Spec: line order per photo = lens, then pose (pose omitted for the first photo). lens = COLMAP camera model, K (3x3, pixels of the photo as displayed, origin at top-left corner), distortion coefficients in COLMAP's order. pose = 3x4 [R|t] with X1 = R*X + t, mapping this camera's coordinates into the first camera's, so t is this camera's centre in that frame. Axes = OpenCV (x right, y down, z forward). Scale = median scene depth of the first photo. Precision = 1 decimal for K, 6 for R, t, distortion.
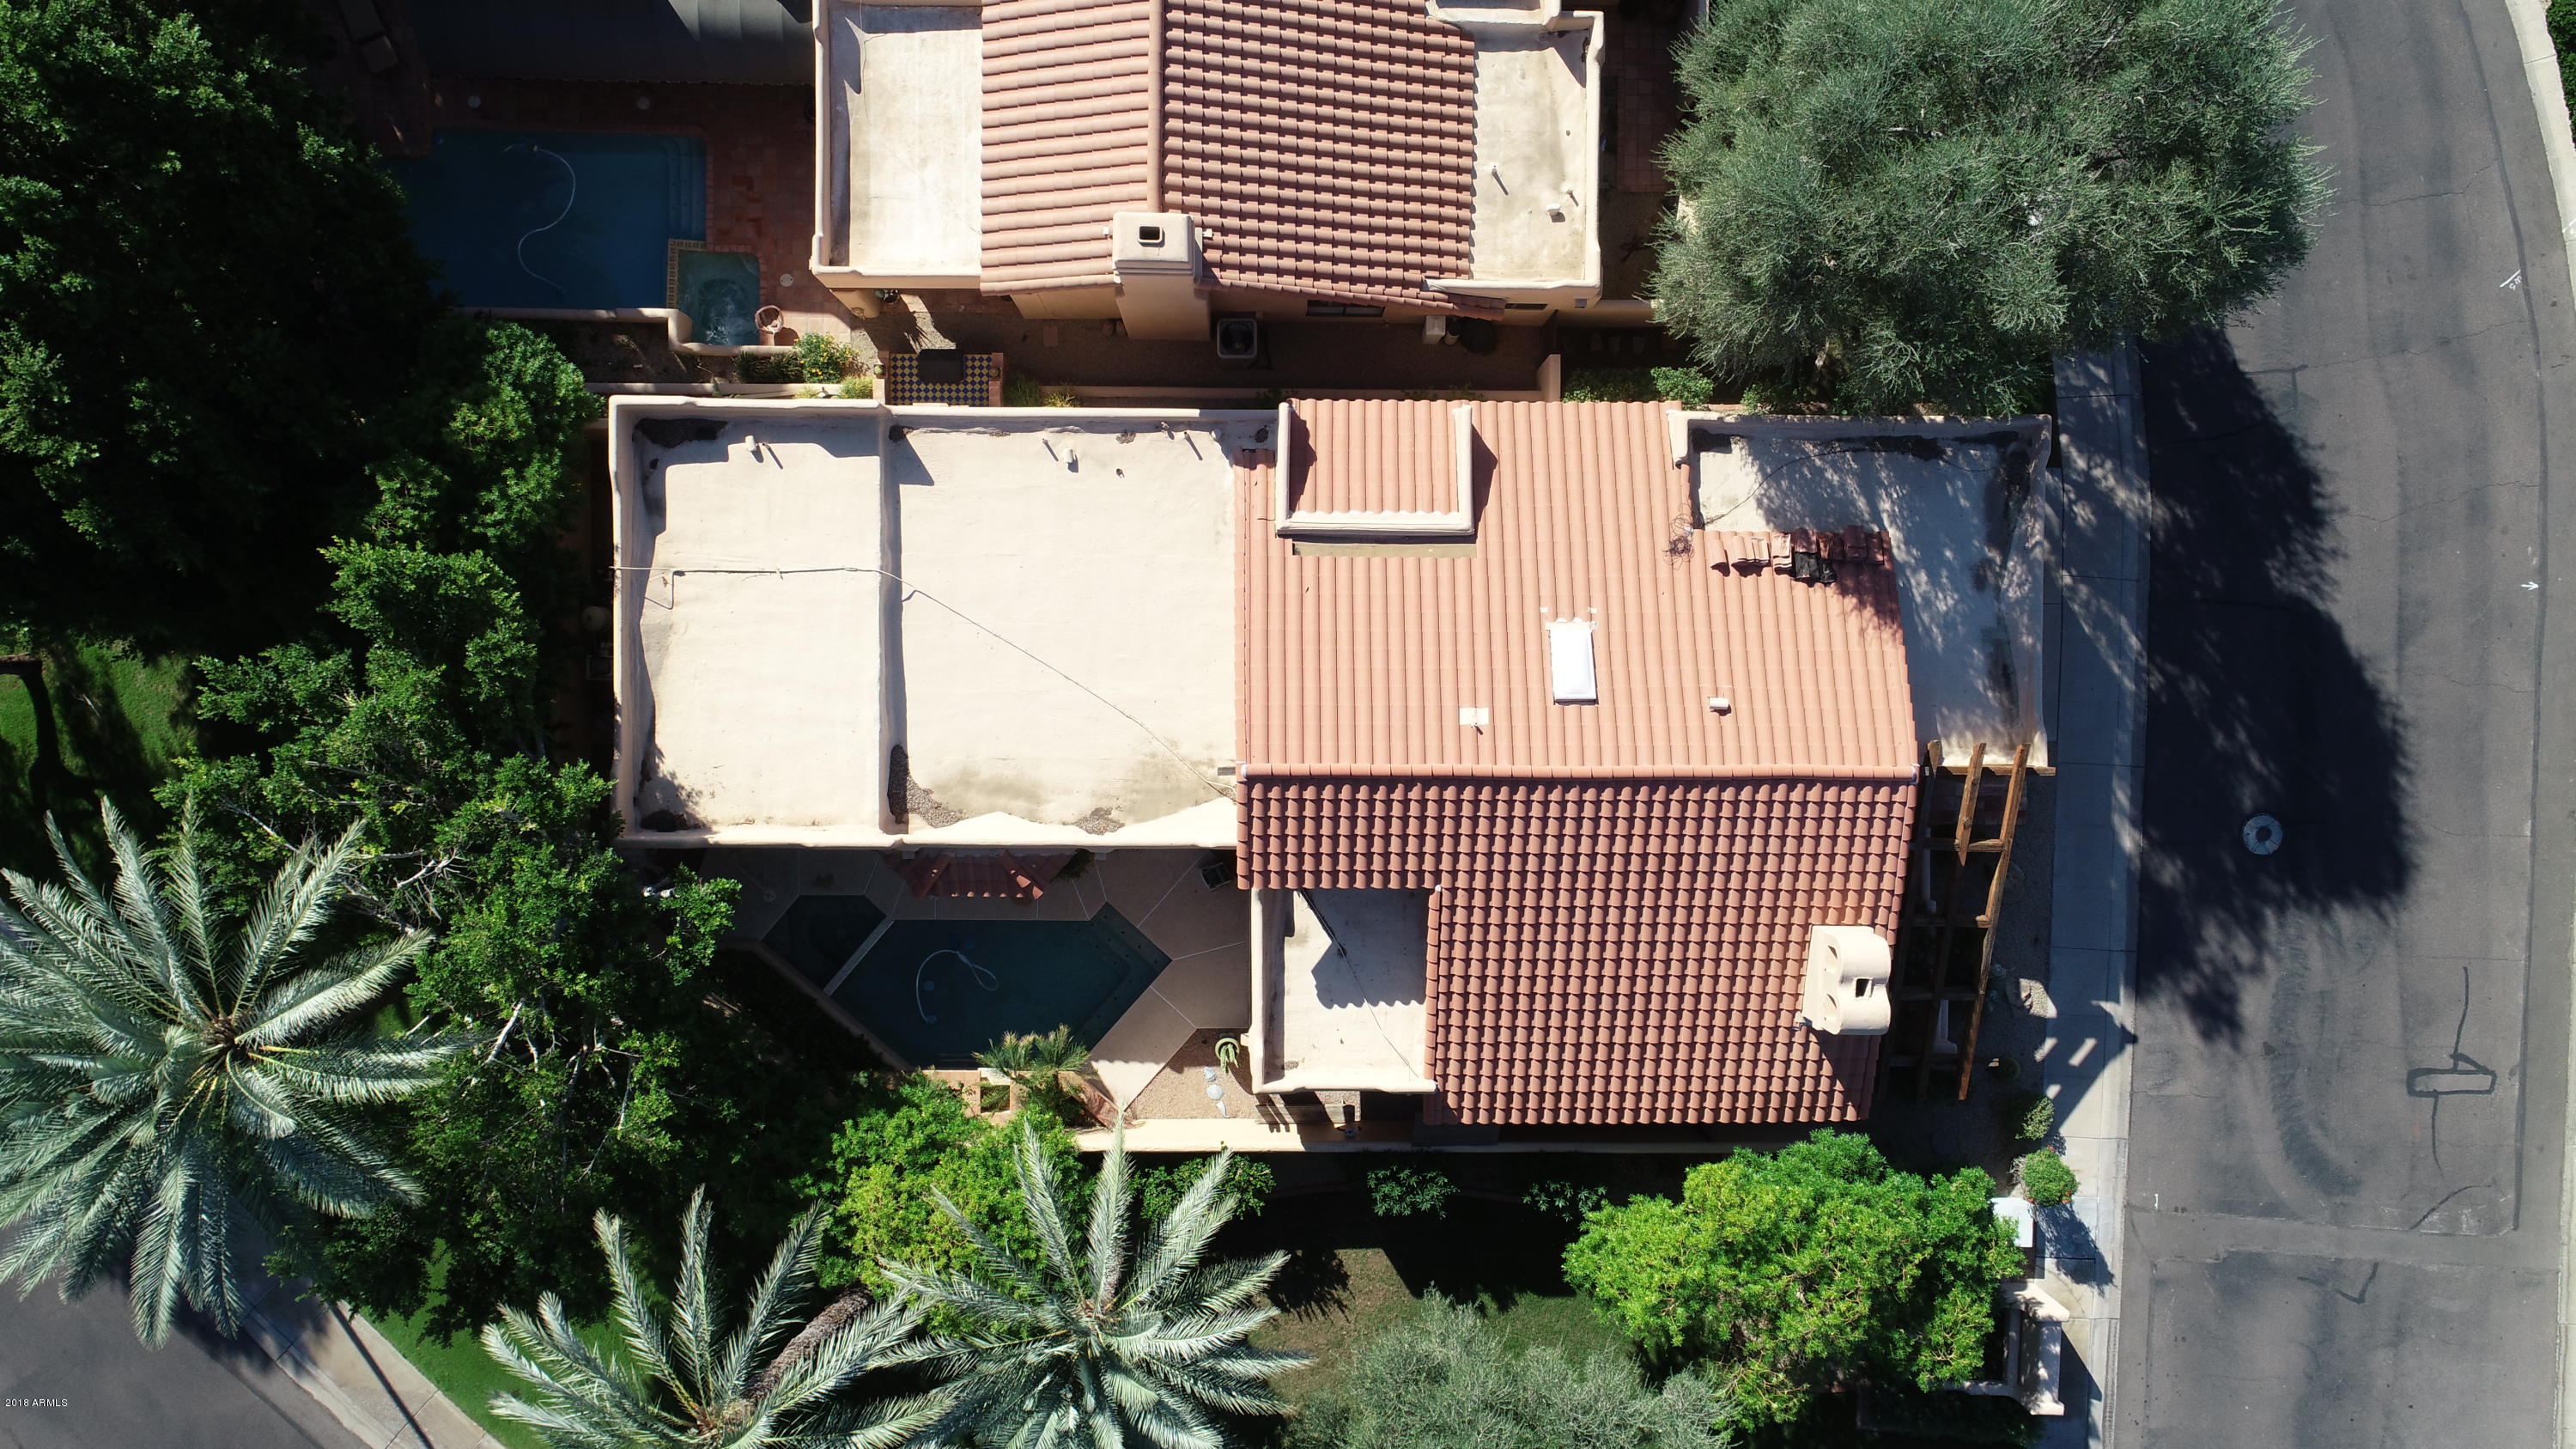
lens RADIAL K [[1730.1, 0, 1289.4], [0, 1730.1, 731.2], [0, 0, 1]] dist [0.005296, -0.001776]
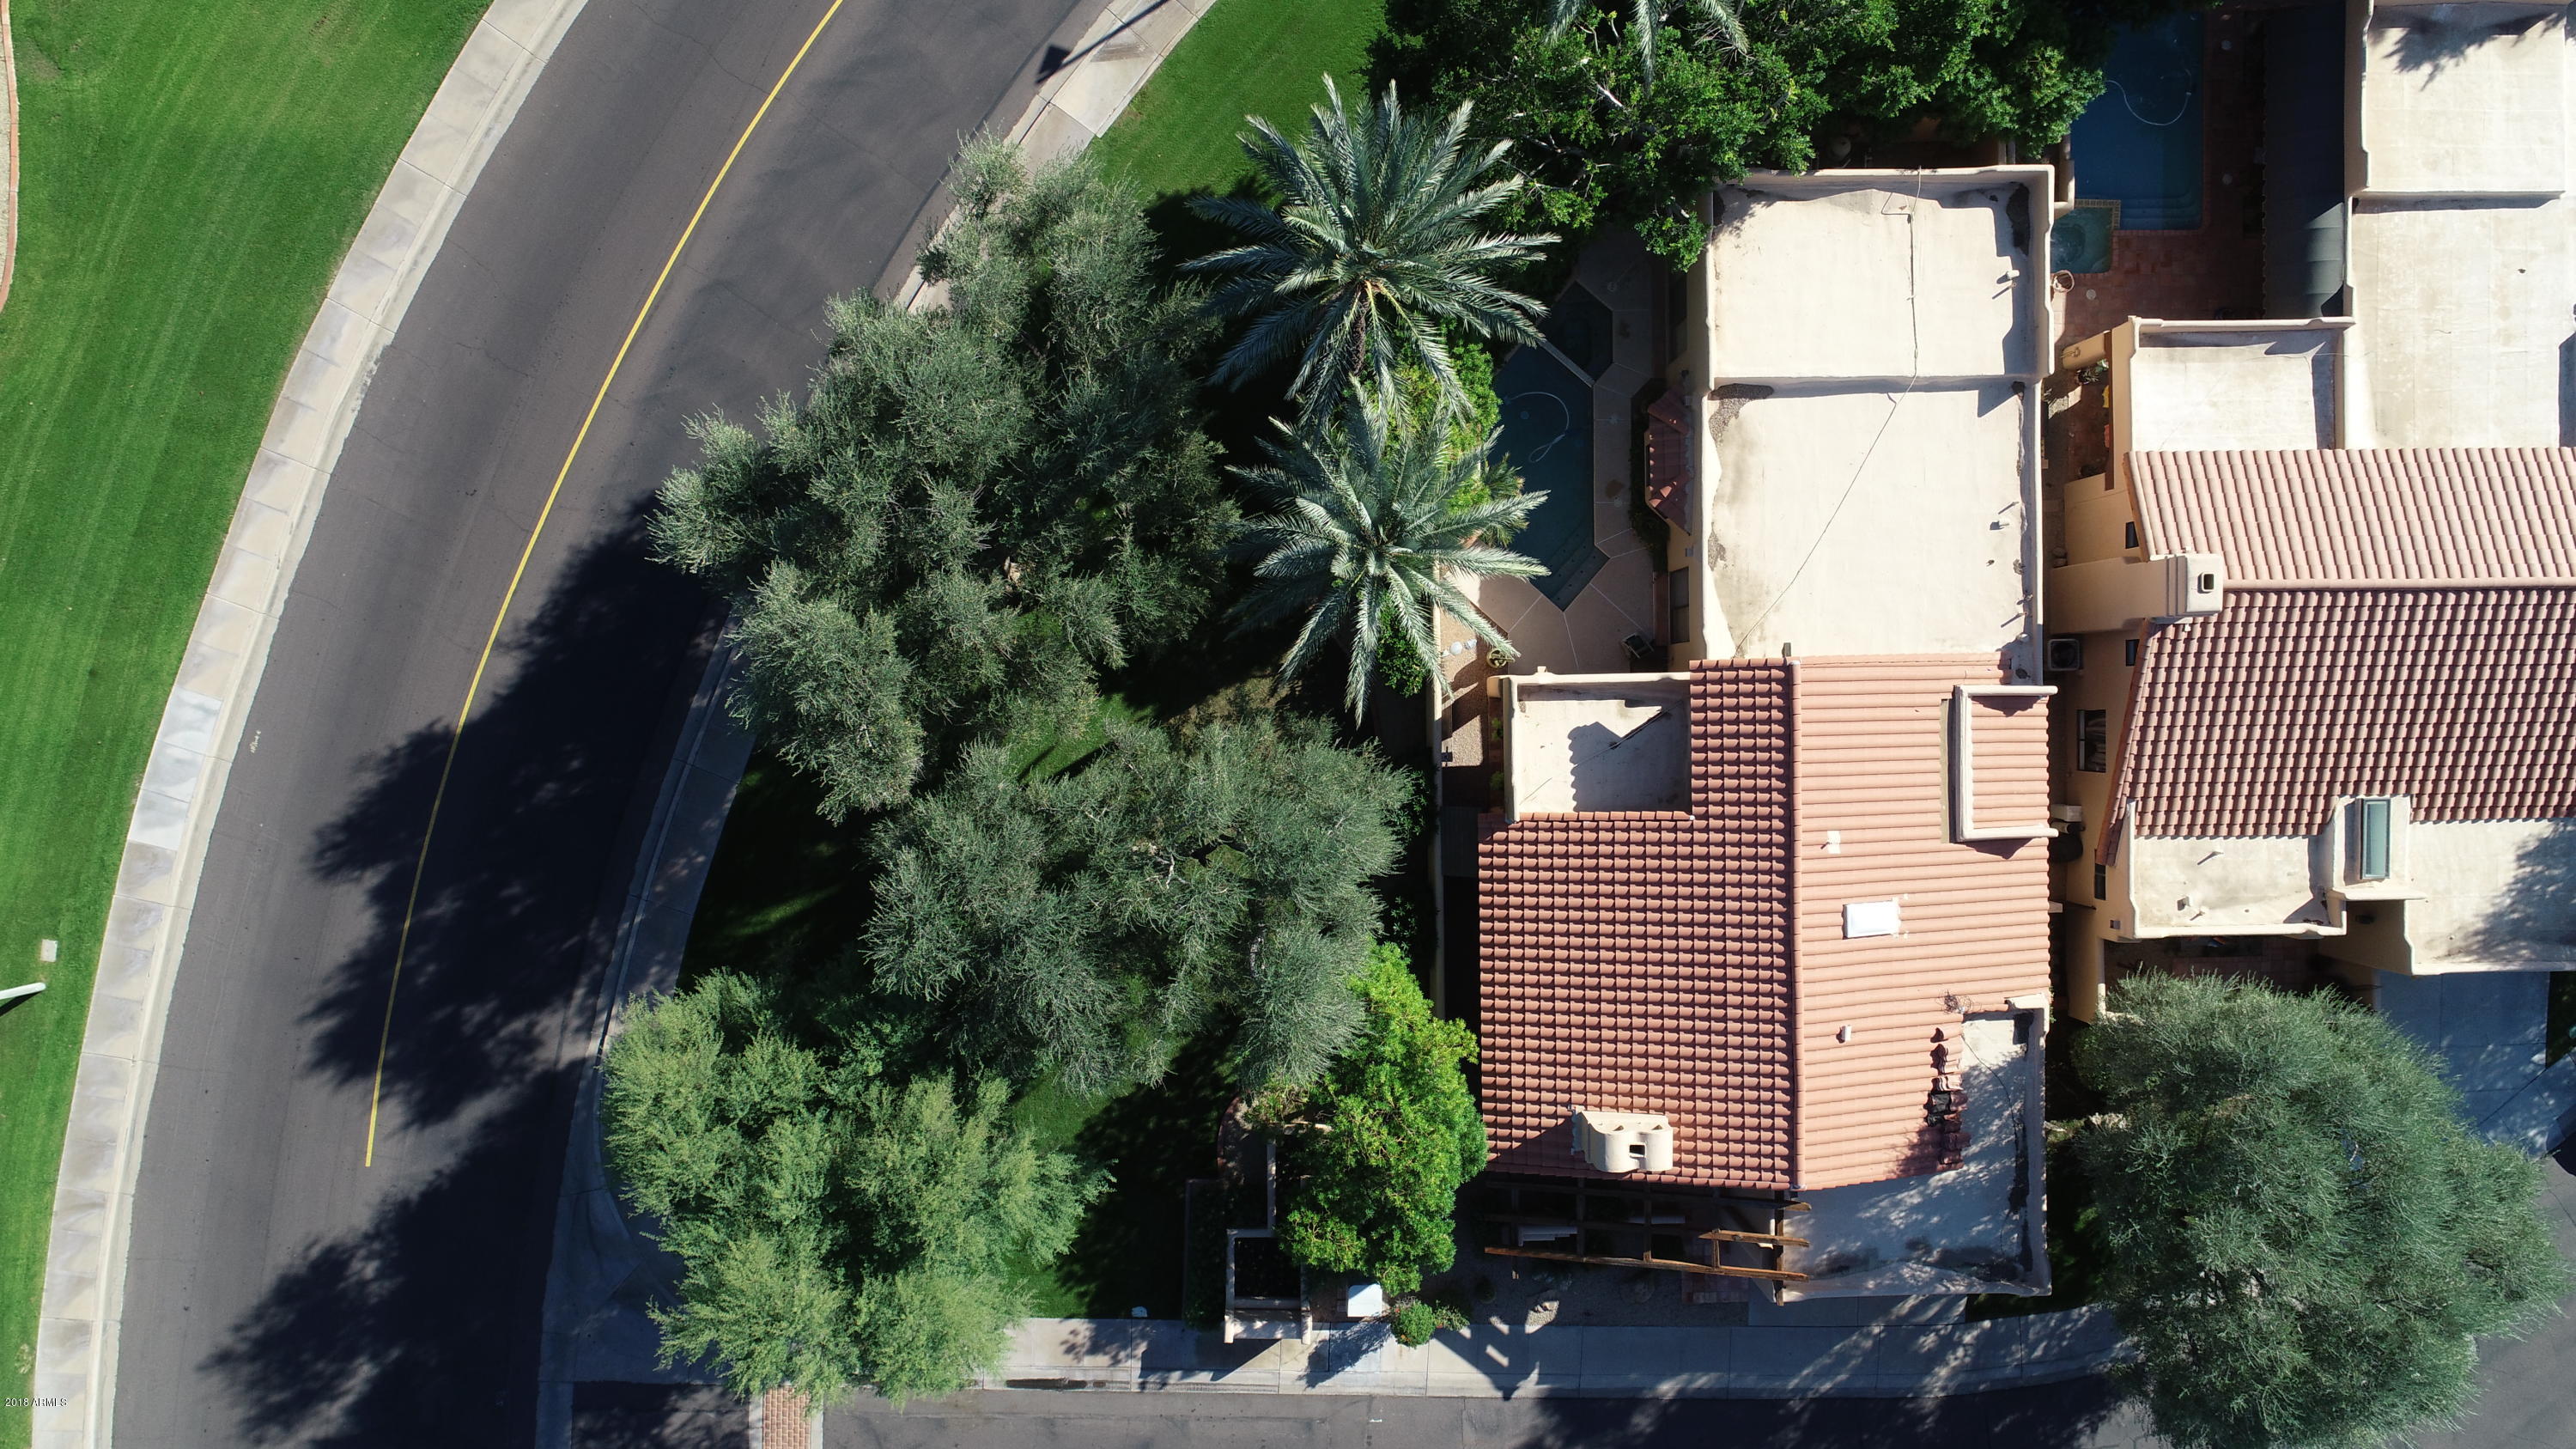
lens RADIAL K [[1730.1, 0, 1294.0], [0, 1730.1, 722.4], [0, 0, 1]] dist [0.005296, -0.001776]
pose [[0.020761, 0.999756, -0.007572, 0.018653], [-0.998876, 0.020418, -0.042786, 0.420536], [-0.042621, 0.008452, 0.999056, -0.250489]]
